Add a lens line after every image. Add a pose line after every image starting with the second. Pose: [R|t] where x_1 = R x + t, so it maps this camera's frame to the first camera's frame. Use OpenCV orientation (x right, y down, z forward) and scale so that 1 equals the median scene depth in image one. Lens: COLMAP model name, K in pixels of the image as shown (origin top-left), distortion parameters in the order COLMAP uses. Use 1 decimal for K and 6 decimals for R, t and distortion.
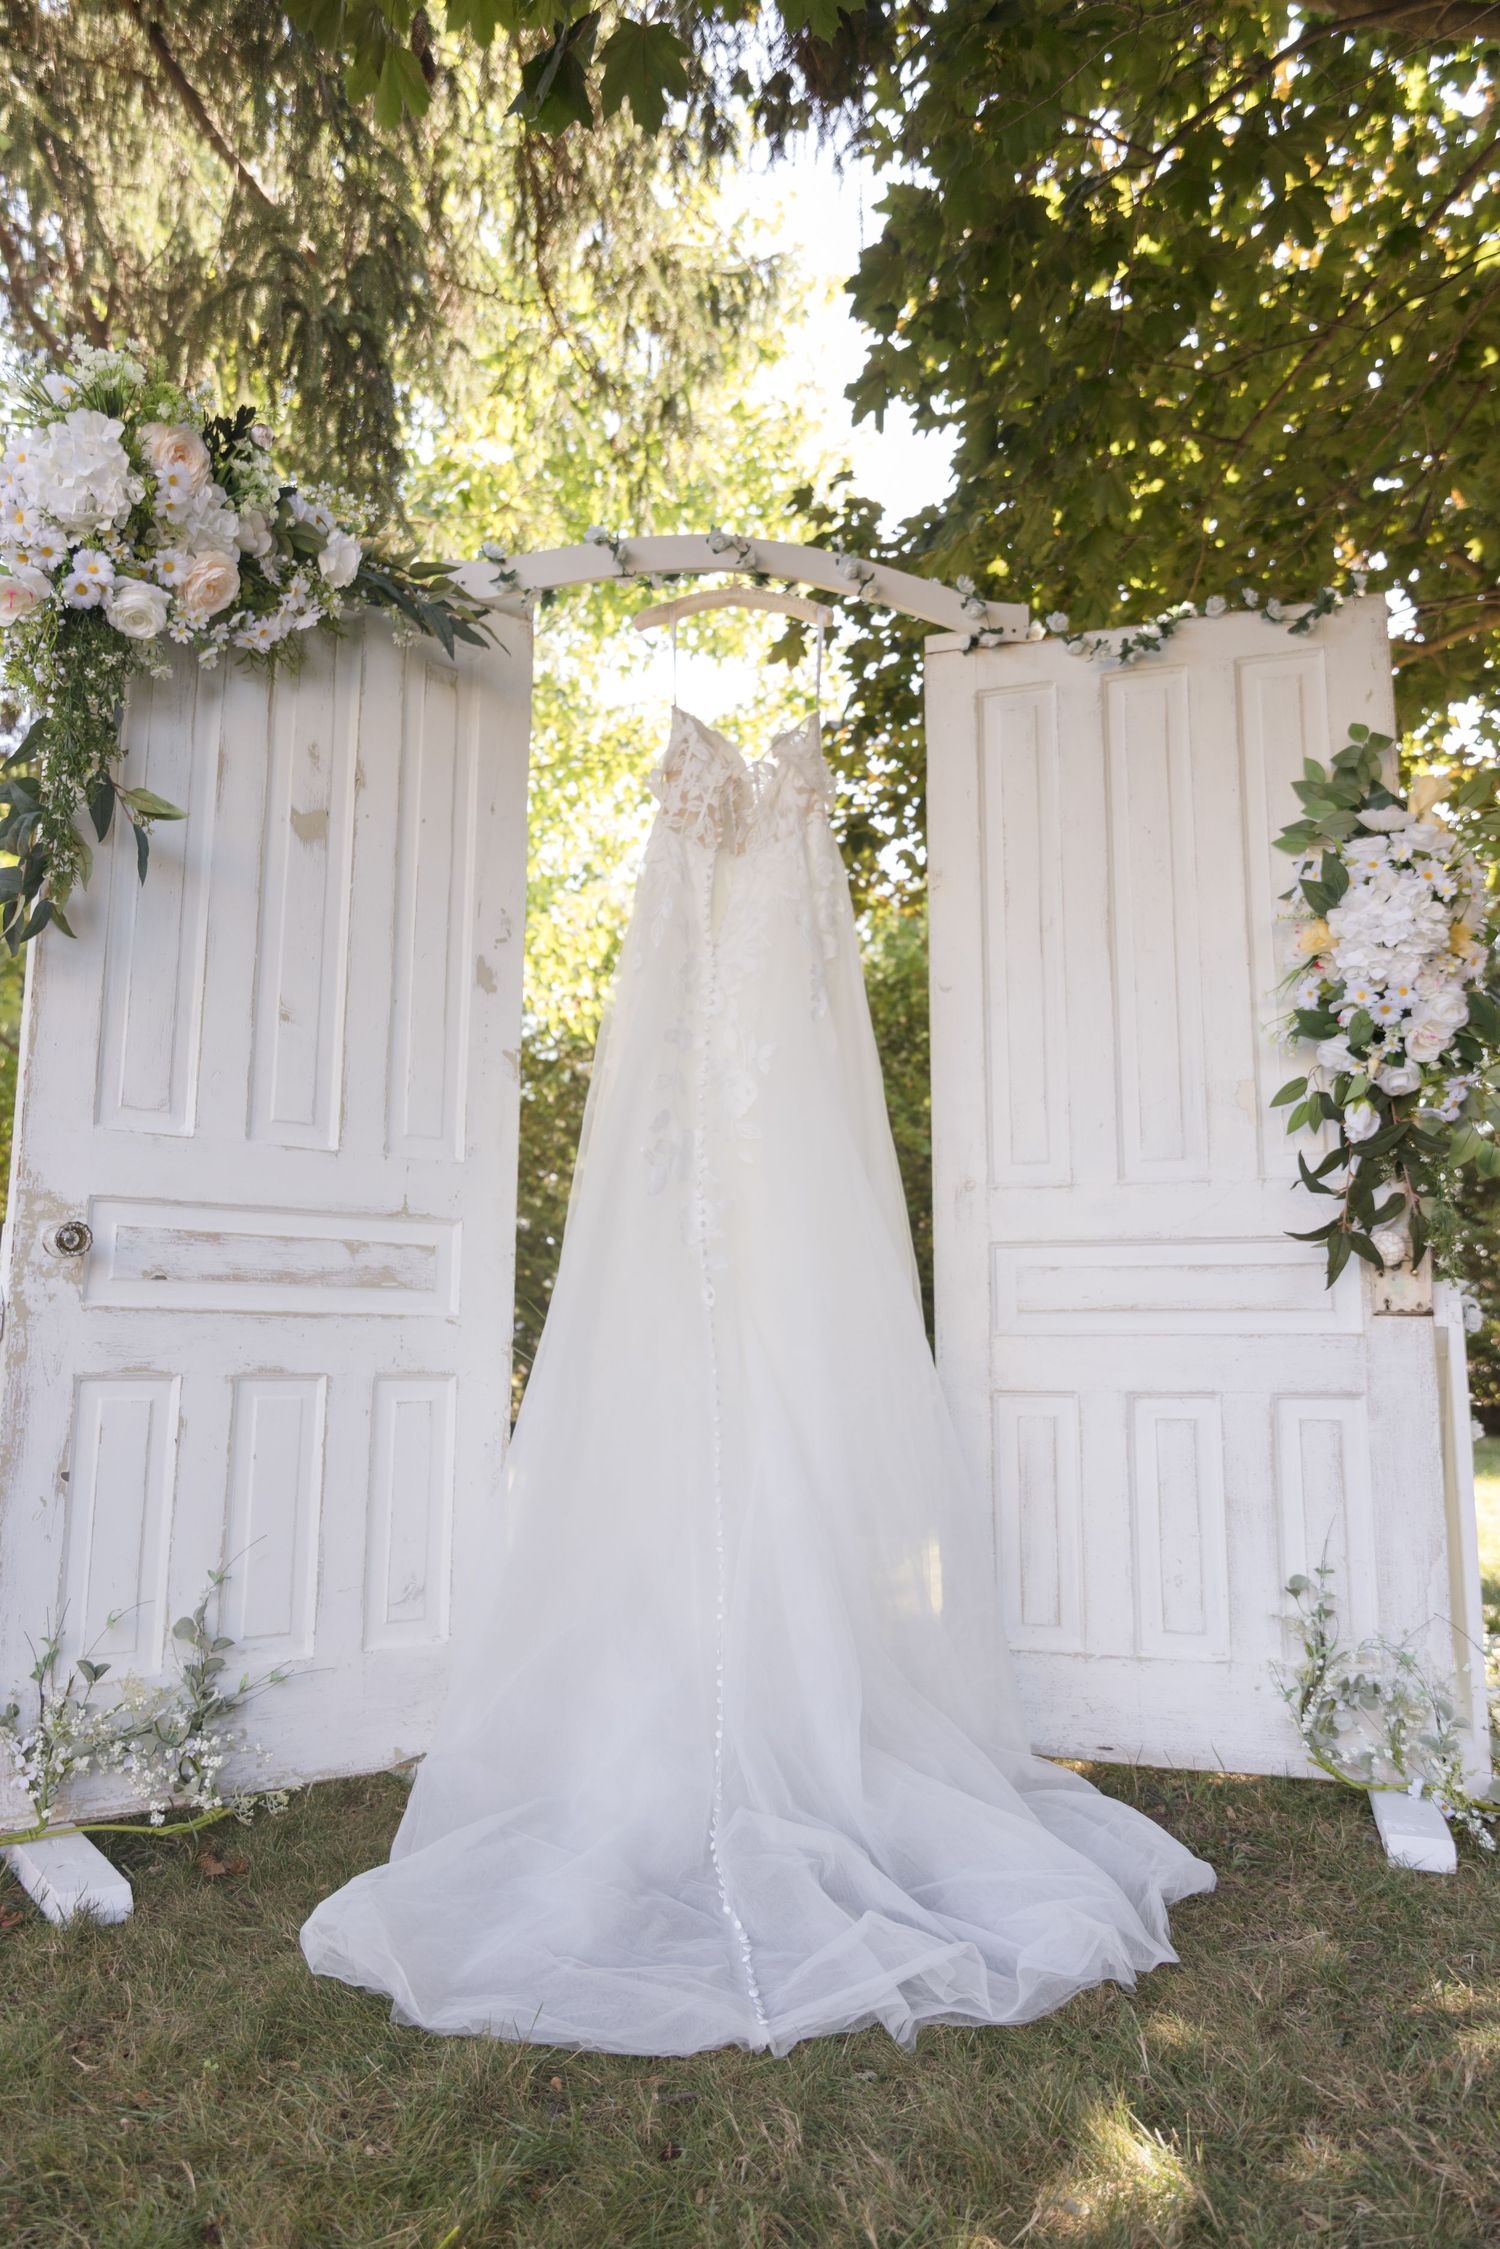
lens RADIAL K [[1462.7, 0, 750.0], [0, 1462.7, 1124.5], [0, 0, 1]] dist [-0.027825, -0.001477]
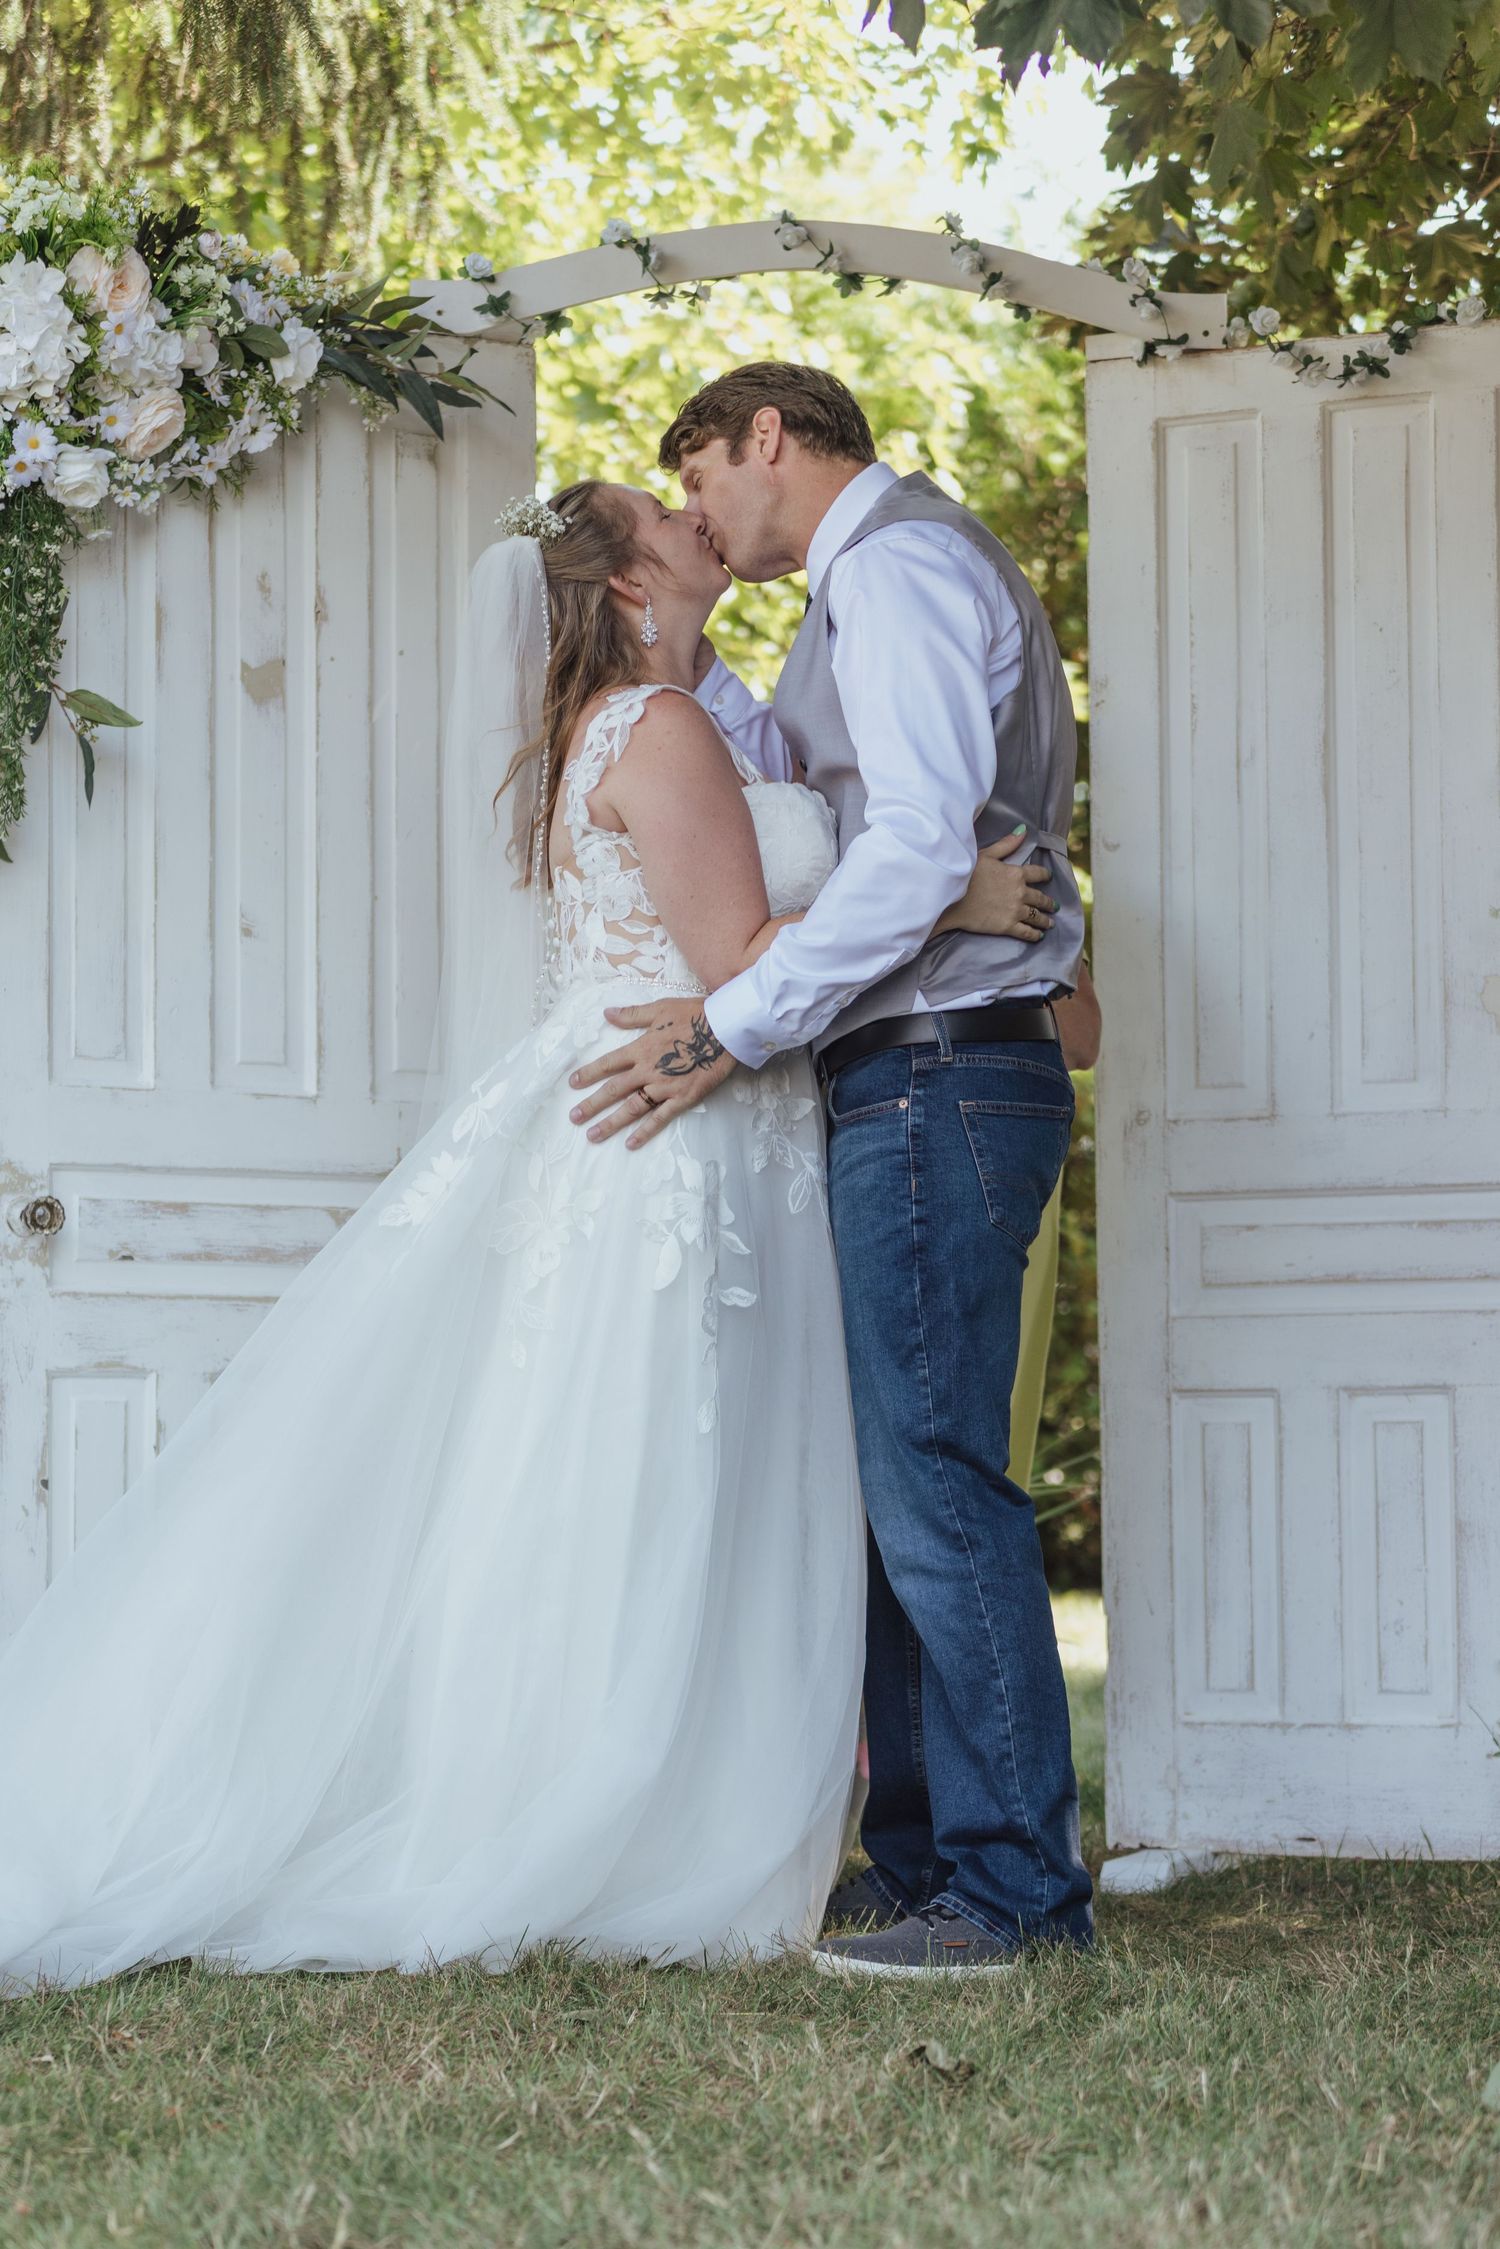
lens RADIAL K [[5205.2, 0, 750.0], [0, 5205.2, 1124.5], [0, 0, 1]] dist [-0.076115, 0.008862]
pose [[0.994690, -0.017208, -0.101472, 0.247125], [0.025711, 0.996210, 0.083090, -0.200980], [0.099658, -0.085258, 0.991362, -1.836256]]
